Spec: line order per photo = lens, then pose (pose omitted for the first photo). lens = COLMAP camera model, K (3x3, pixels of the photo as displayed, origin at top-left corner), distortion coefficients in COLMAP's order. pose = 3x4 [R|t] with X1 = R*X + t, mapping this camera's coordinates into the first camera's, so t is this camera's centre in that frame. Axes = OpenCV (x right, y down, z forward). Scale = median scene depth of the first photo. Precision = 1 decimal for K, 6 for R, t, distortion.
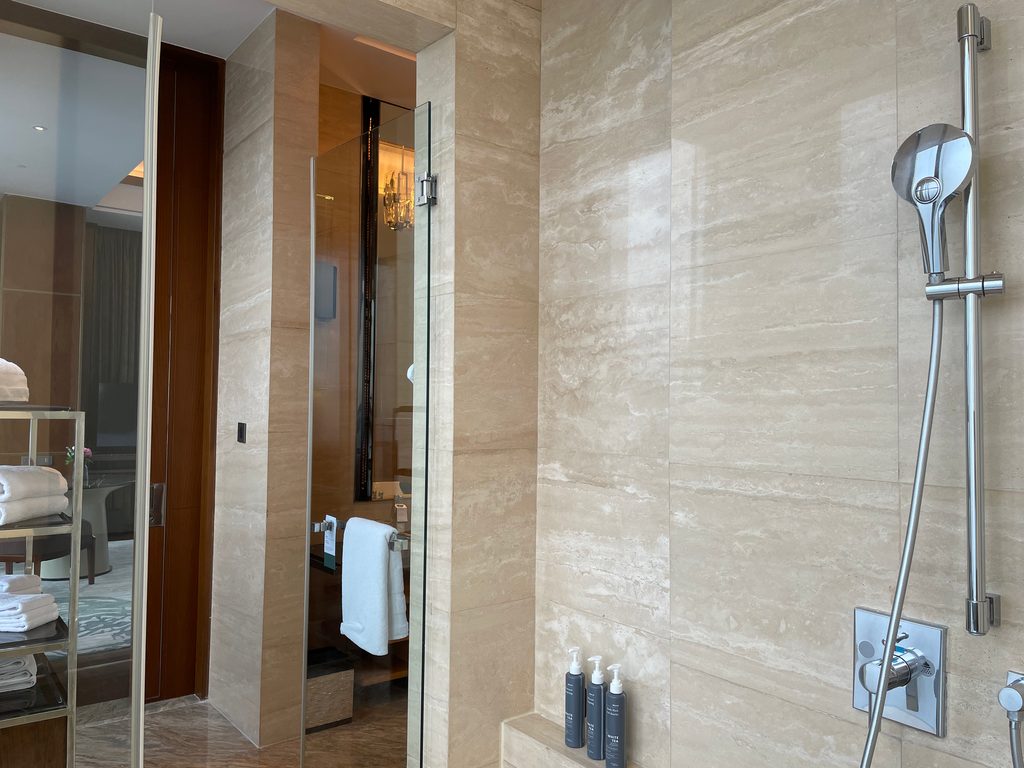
lens RADIAL K [[771.4, 0, 513.7], [0, 771.4, 385.3], [0, 0, 1]] dist [0.082576, -0.110812]
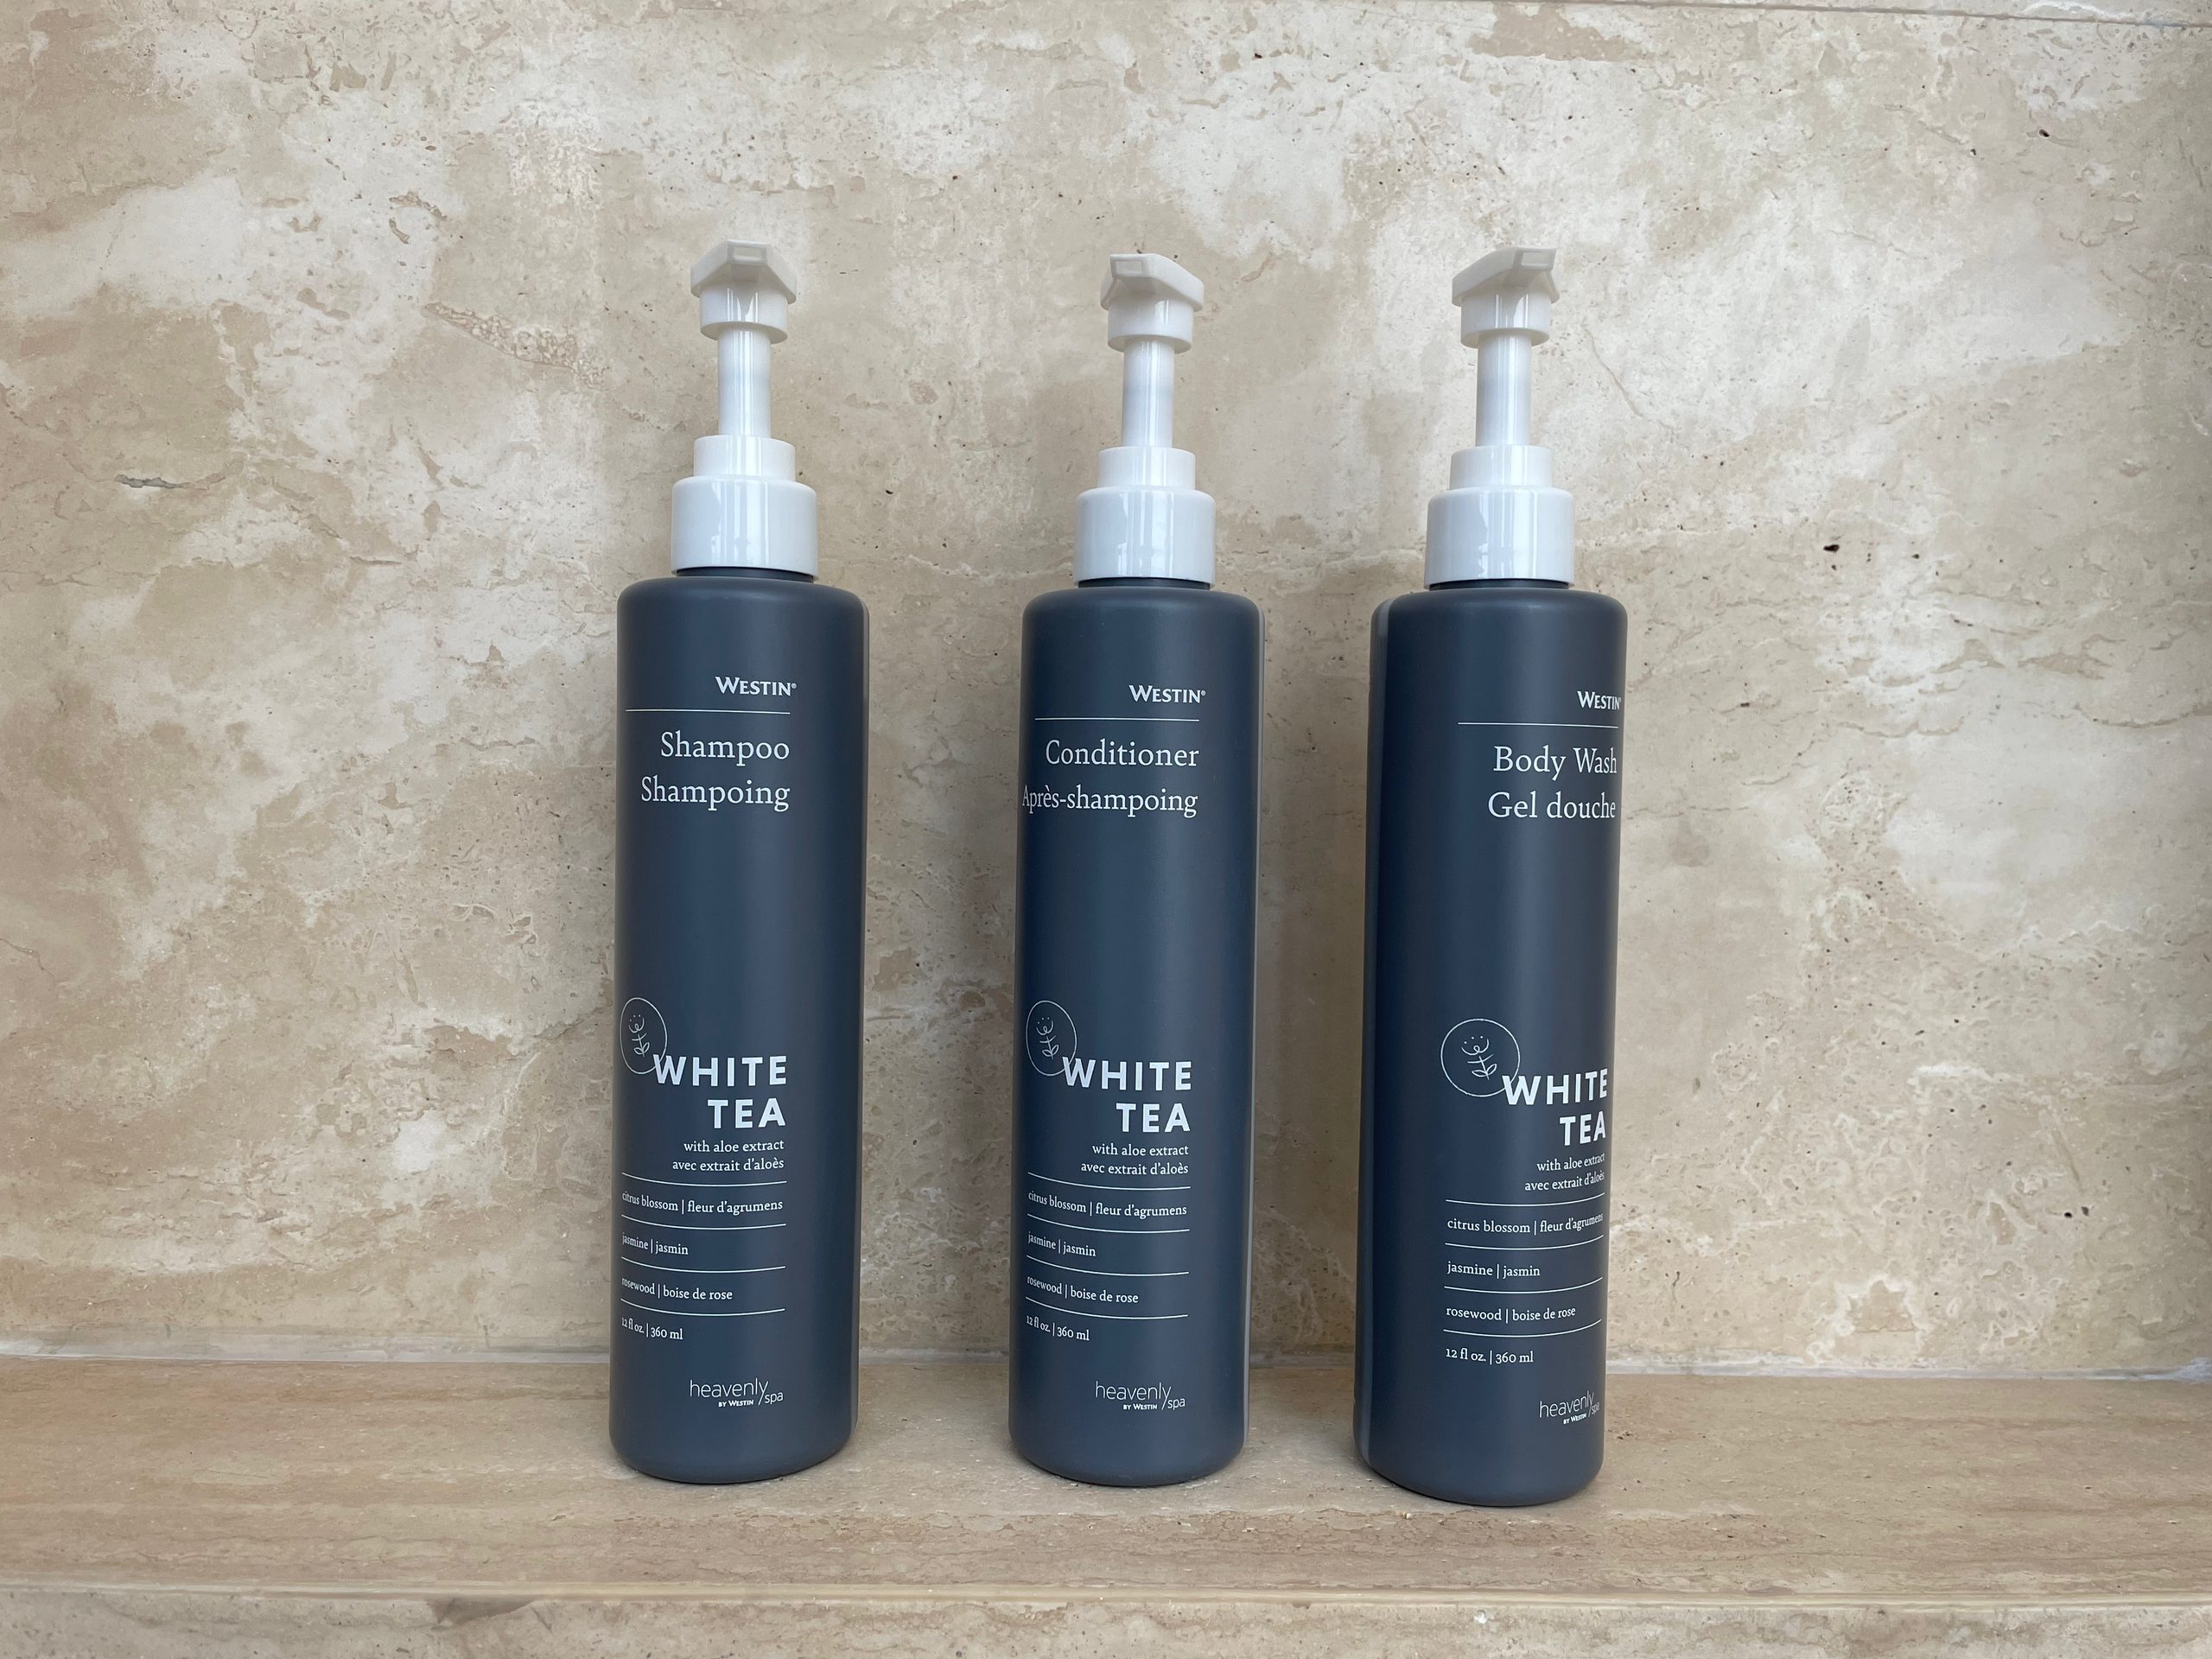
lens RADIAL K [[1666.3, 0, 1106.5], [0, 1666.3, 835.3], [0, 0, 1]] dist [0.082576, -0.110812]
pose [[0.602431, -0.022746, 0.797847, -0.034442], [-0.029161, 0.998299, 0.050479, 0.365245], [-0.797638, -0.053676, 0.600743, 0.819260]]
